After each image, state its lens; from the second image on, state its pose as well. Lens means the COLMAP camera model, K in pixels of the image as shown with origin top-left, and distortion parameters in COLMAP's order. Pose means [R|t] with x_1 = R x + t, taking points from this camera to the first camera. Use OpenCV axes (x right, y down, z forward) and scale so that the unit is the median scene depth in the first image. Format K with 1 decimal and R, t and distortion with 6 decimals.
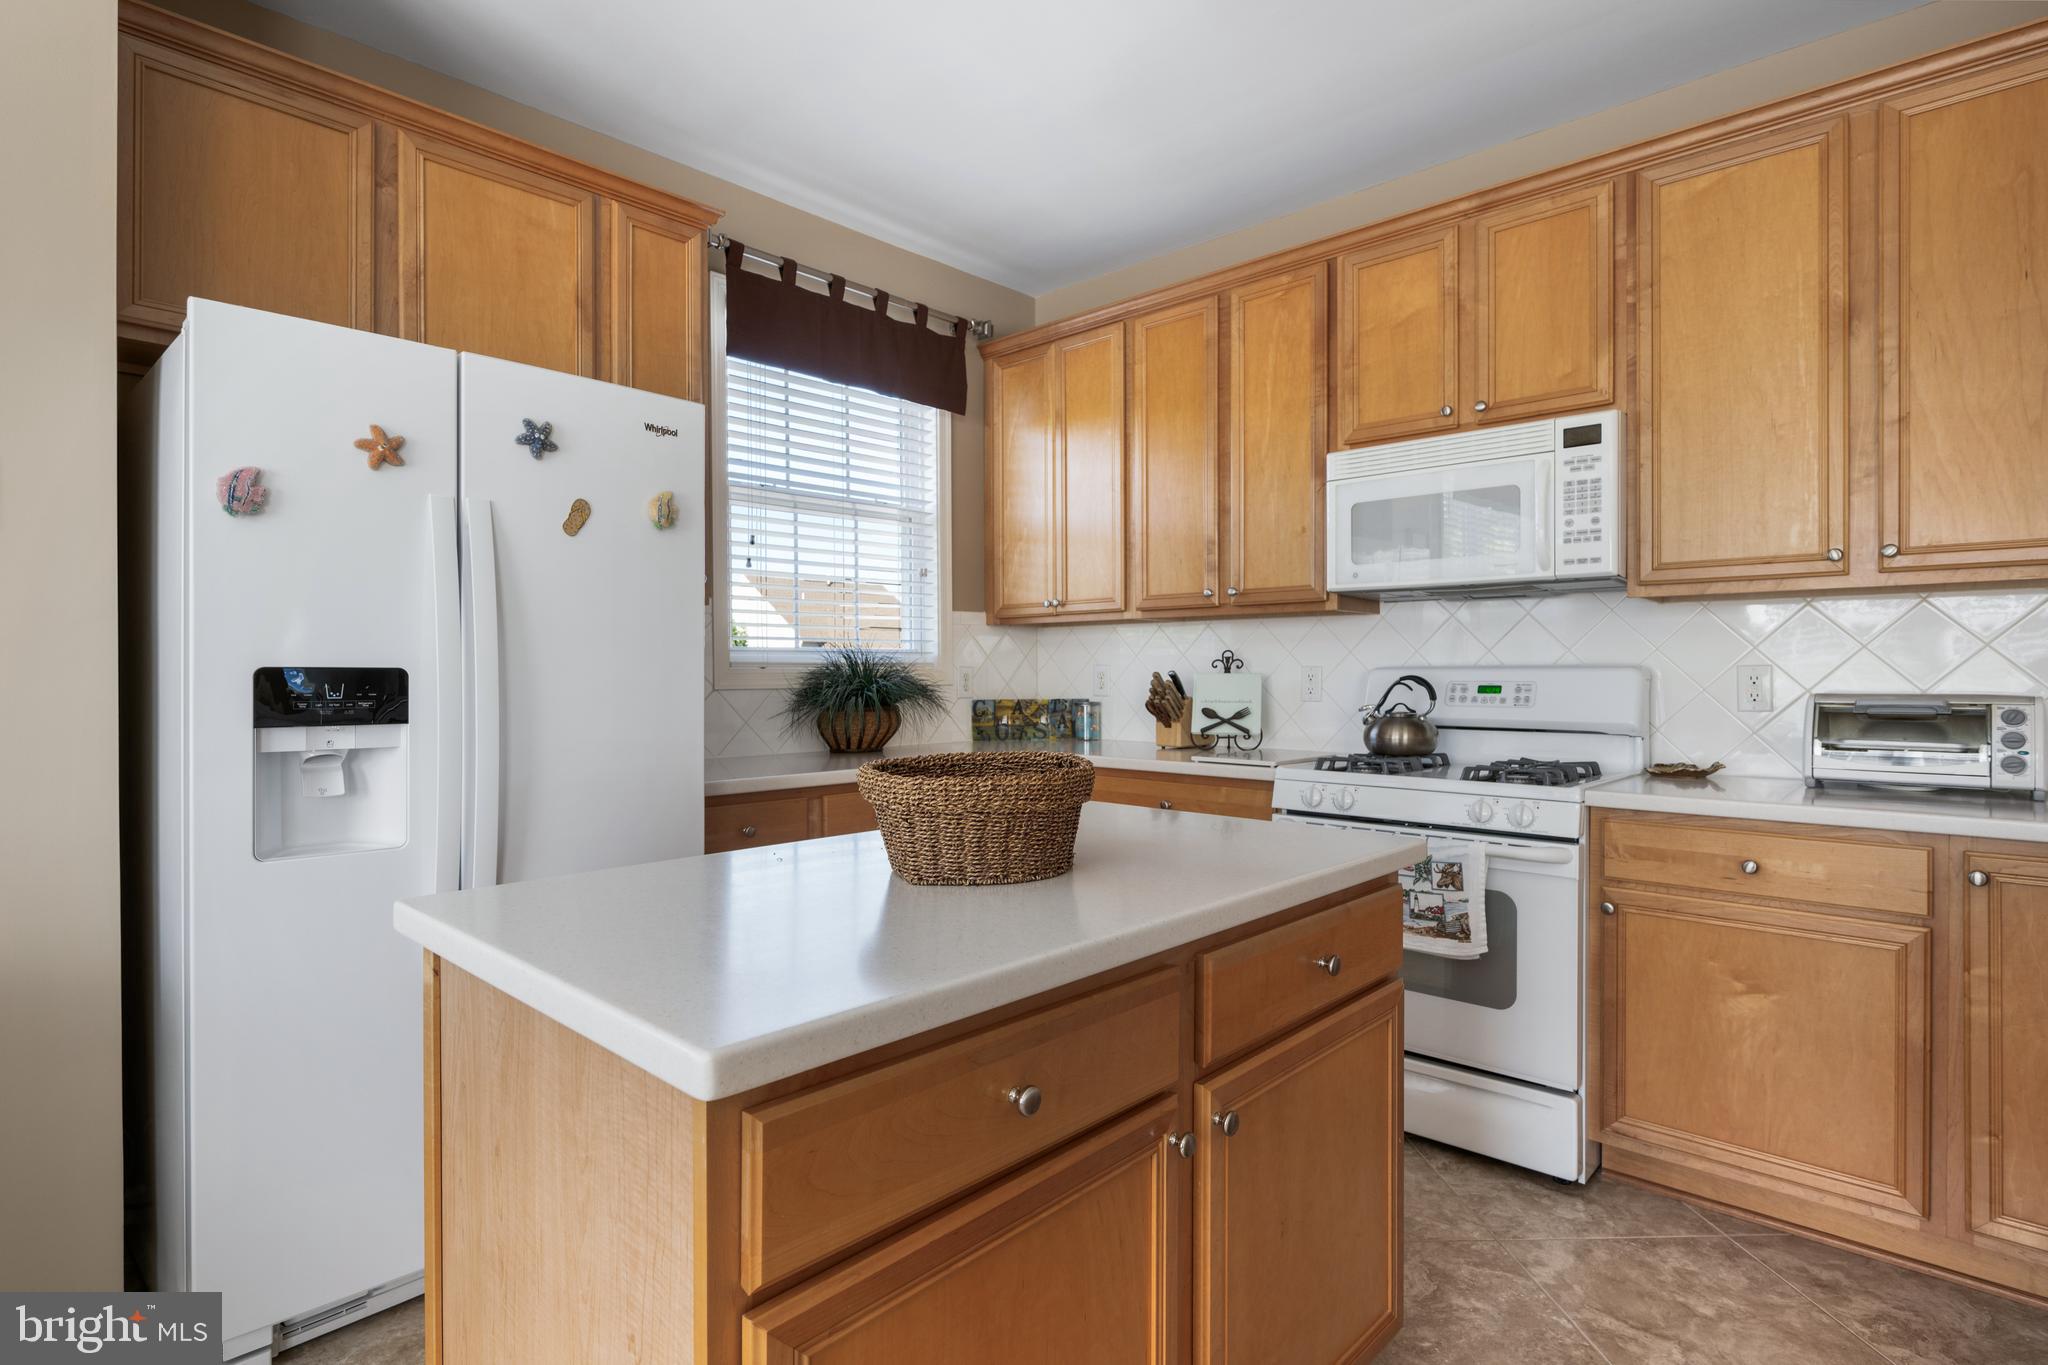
lens RADIAL K [[1044.8, 0, 1015.9], [0, 1044.8, 675.4], [0, 0, 1]] dist [-0.004000, 0.000117]
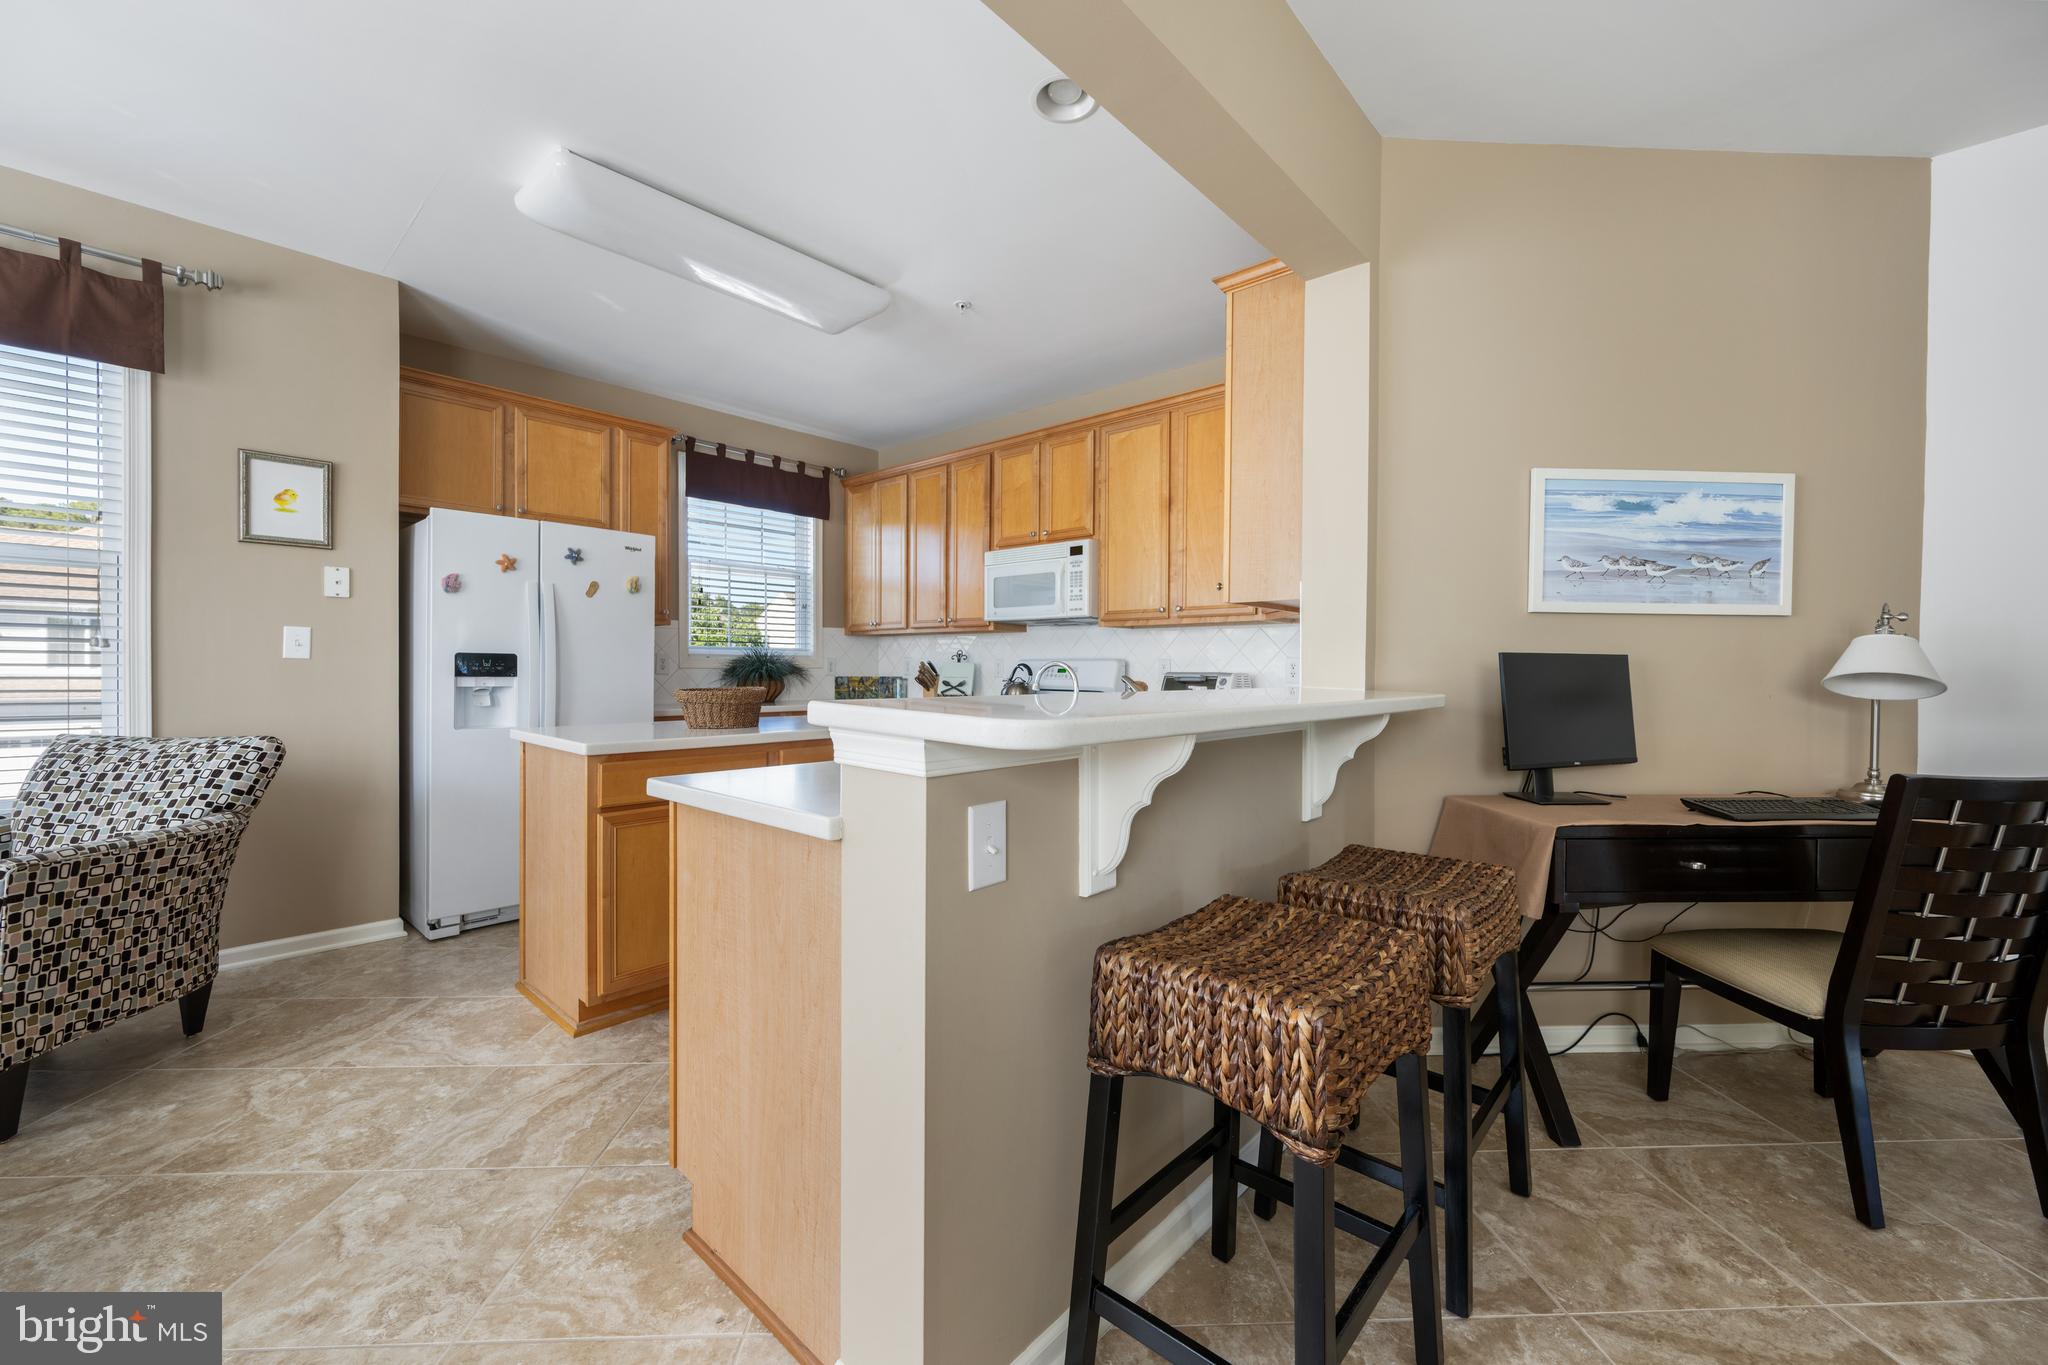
lens RADIAL K [[814.7, 0, 1014.7], [0, 814.7, 673.0], [0, 0, 1]] dist [0.000190, 0.000504]
pose [[0.999858, 0.008503, 0.014540, 0.347269], [-0.008567, 0.999954, 0.004346, 0.011968], [-0.014502, -0.004470, 0.999885, -0.578816]]
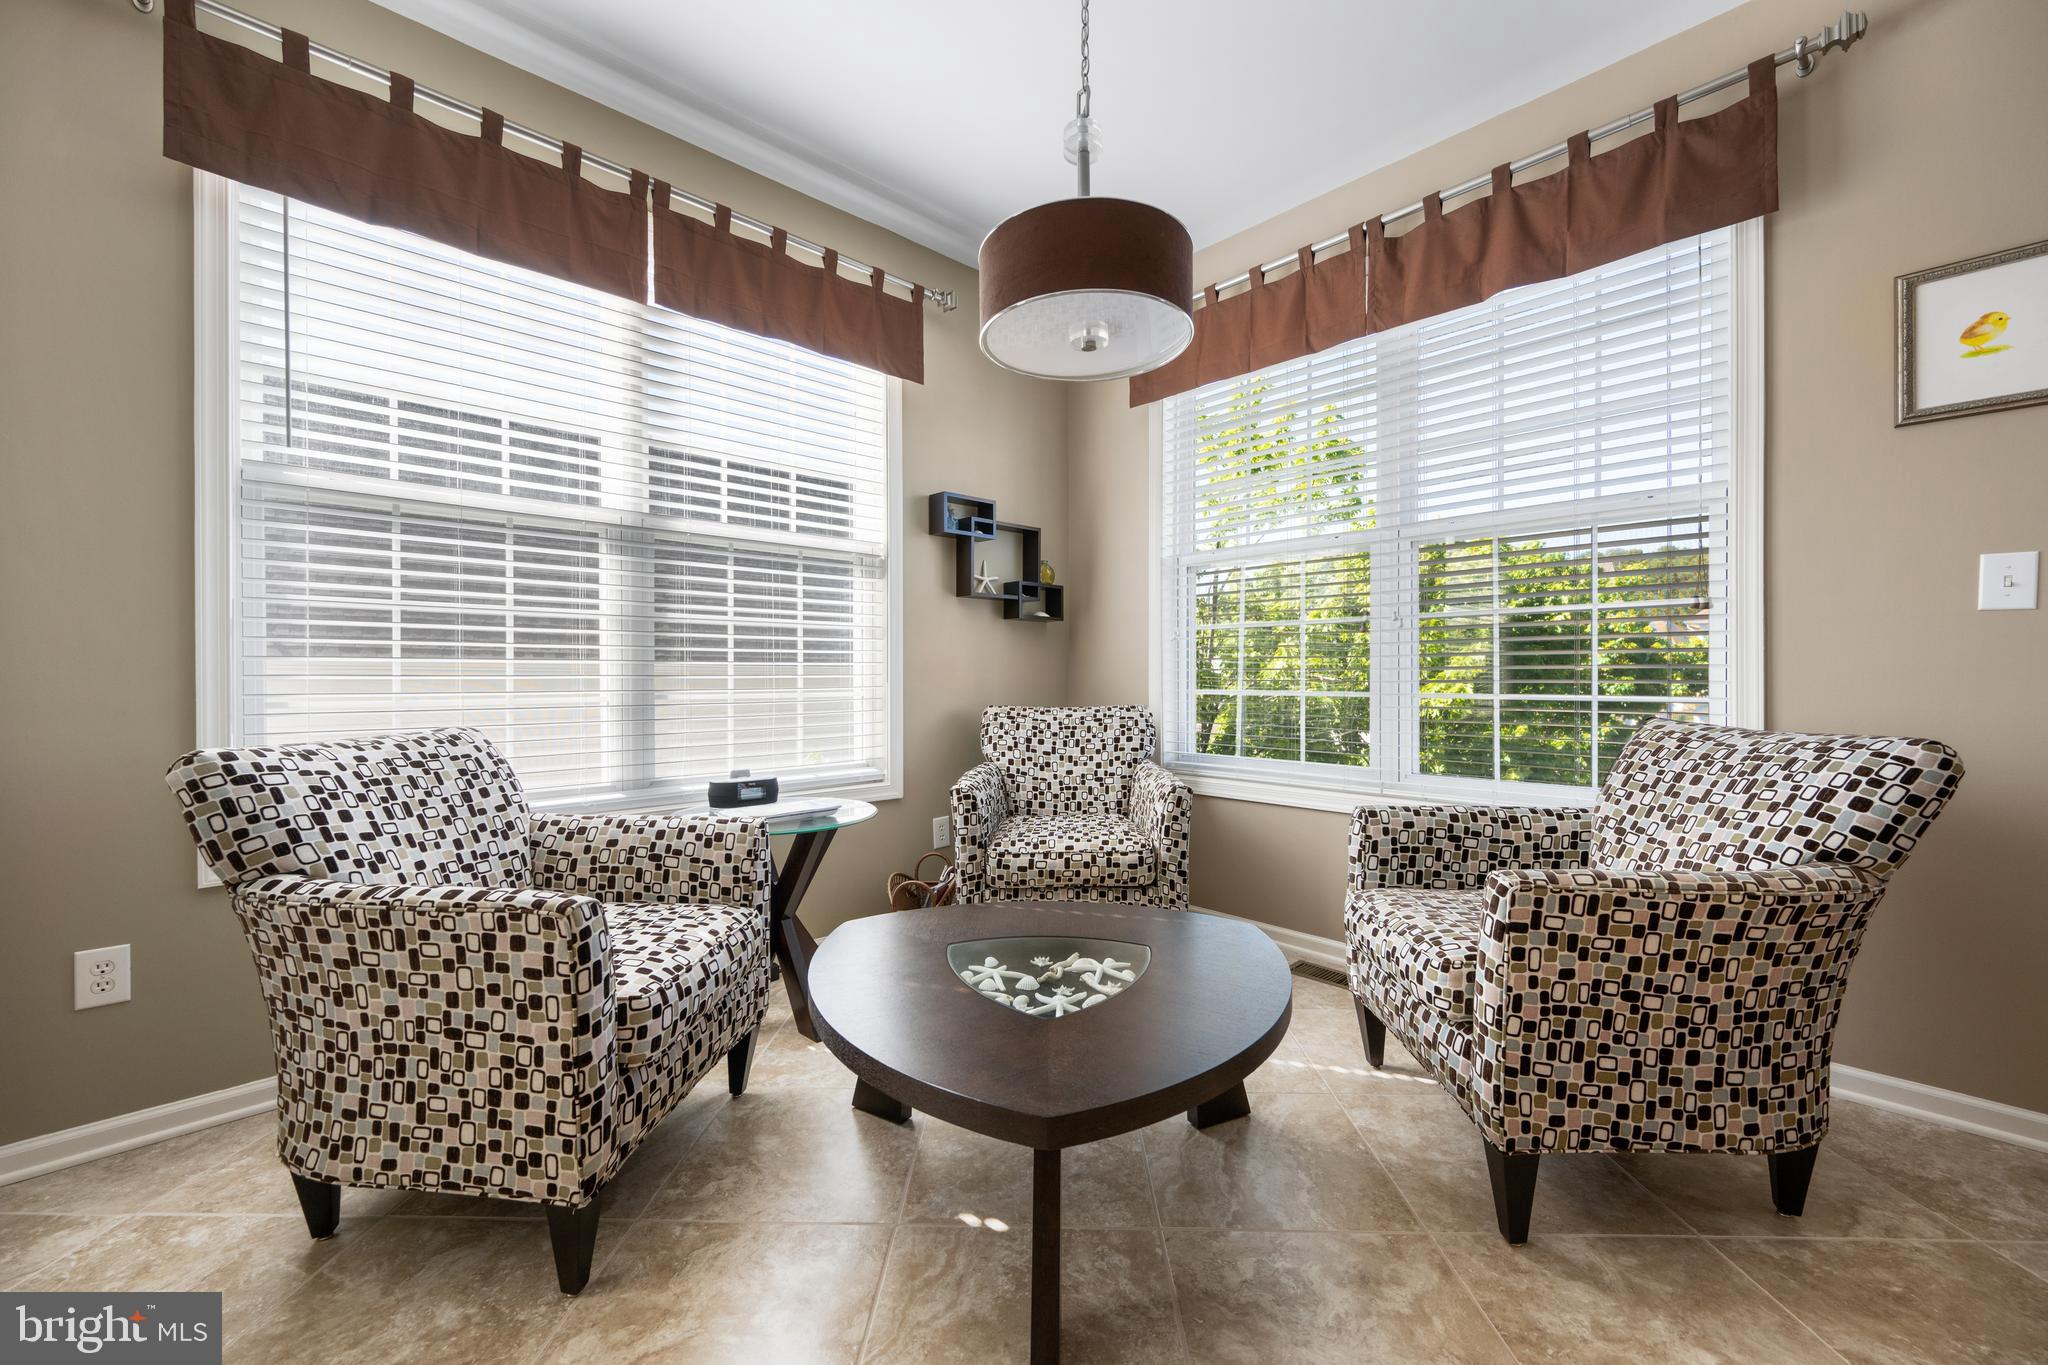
lens RADIAL K [[794.6, 0, 1026.8], [0, 794.6, 679.8], [0, 0, 1]] dist [-0.002038, -0.000044]
pose [[-0.058223, 0.007388, -0.998276, 0.041008], [0.003145, 0.999969, 0.007218, 0.051887], [0.998299, -0.002720, -0.058245, -0.176171]]
